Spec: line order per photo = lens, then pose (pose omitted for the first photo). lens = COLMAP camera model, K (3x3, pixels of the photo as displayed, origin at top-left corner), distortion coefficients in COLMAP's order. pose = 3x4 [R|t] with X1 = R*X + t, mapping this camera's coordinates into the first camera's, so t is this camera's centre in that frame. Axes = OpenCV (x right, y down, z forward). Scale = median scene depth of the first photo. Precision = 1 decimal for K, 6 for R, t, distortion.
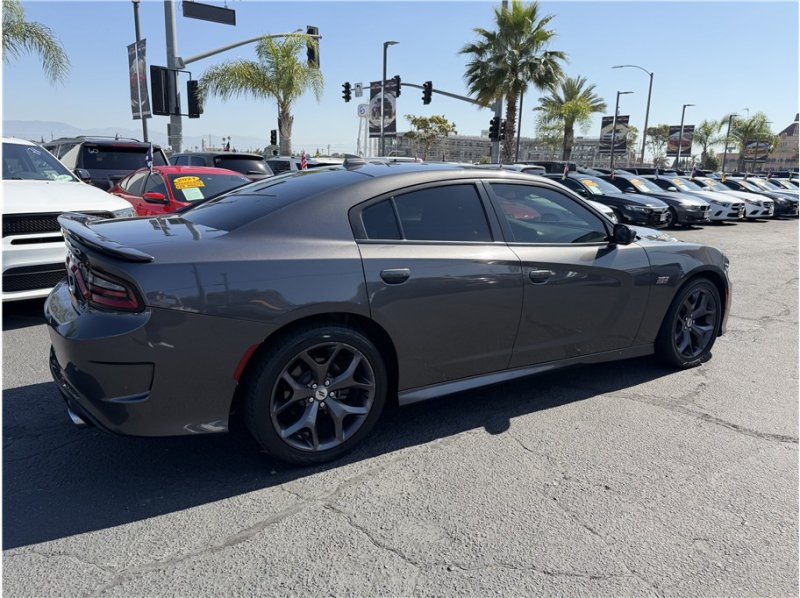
lens RADIAL K [[566.9, 0, 405.1], [0, 566.9, 298.7], [0, 0, 1]] dist [0.025925, -0.038441]
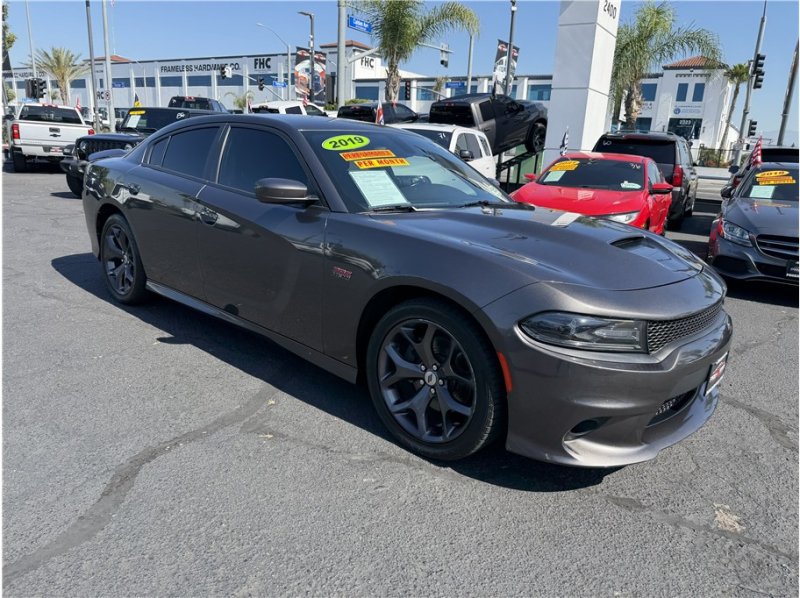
lens RADIAL K [[566.9, 0, 403.2], [0, 566.9, 296.1], [0, 0, 1]] dist [0.025925, -0.038441]
pose [[0.289741, 0.233796, -0.928111, 0.218436], [-0.260215, 0.952422, 0.158686, -0.025458], [0.921053, 0.195530, 0.336793, 0.169439]]
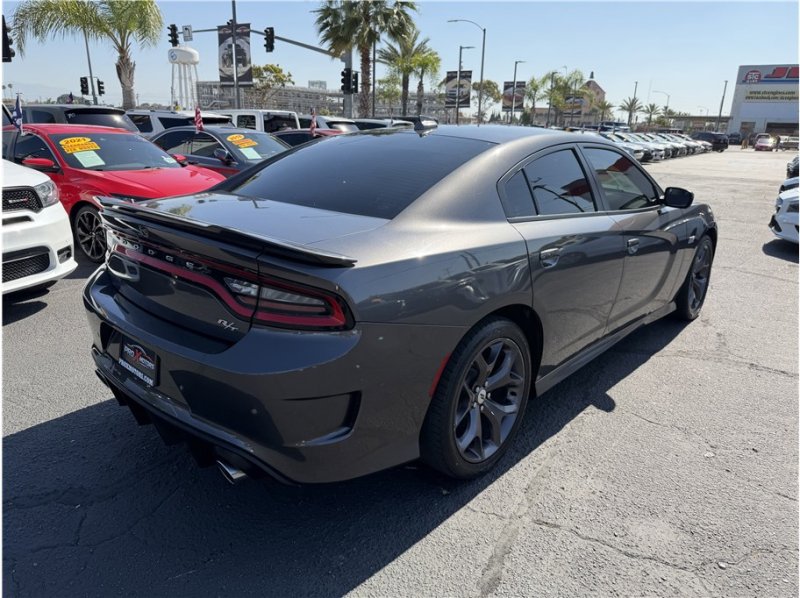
lens RADIAL K [[566.9, 0, 400.2], [0, 566.9, 298.7], [0, 0, 1]] dist [0.025925, -0.038441]
pose [[0.959118, -0.083394, 0.270441, -0.070456], [0.062294, 0.994371, 0.085703, -0.009711], [-0.276065, -0.065352, 0.958914, 0.027456]]
